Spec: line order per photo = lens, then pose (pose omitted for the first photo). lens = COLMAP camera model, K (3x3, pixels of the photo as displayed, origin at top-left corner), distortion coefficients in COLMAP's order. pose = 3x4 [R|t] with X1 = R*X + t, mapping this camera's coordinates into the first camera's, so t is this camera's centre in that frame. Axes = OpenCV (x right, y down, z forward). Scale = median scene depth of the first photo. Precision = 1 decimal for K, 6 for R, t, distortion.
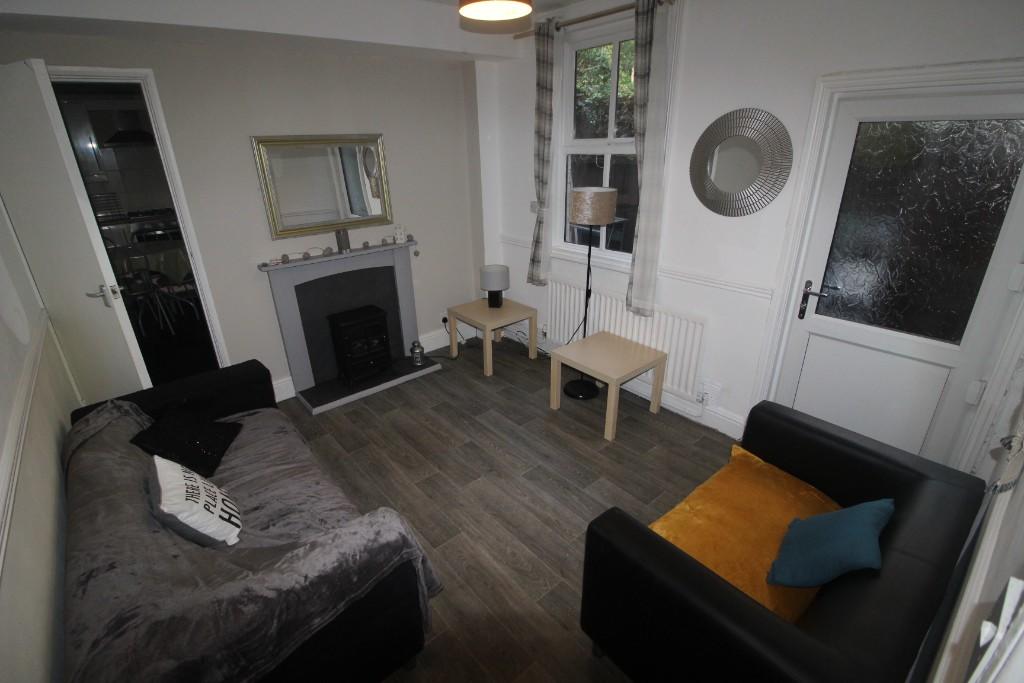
lens RADIAL K [[475.6, 0, 507.9], [0, 475.6, 337.6], [0, 0, 1]] dist [-0.002585, -0.000639]
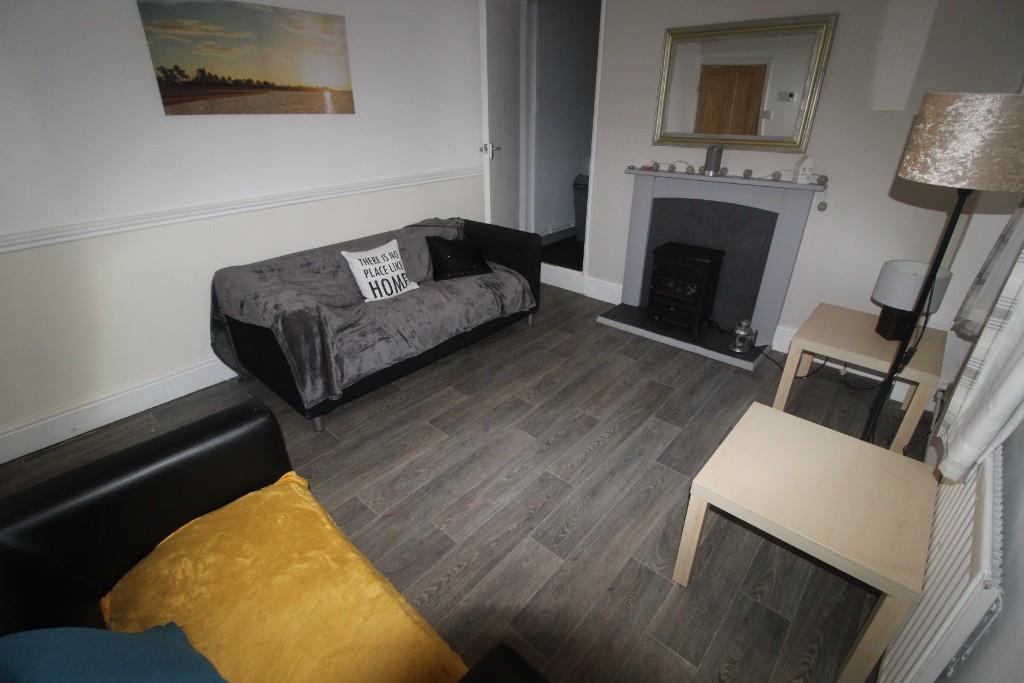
lens RADIAL K [[475.6, 0, 507.9], [0, 475.6, 337.6], [0, 0, 1]] dist [-0.002585, -0.000639]
pose [[0.126625, 0.463779, -0.876856, 0.492212], [-0.377396, 0.840019, 0.389796, -0.137932], [0.917354, 0.281564, 0.281395, 0.553560]]
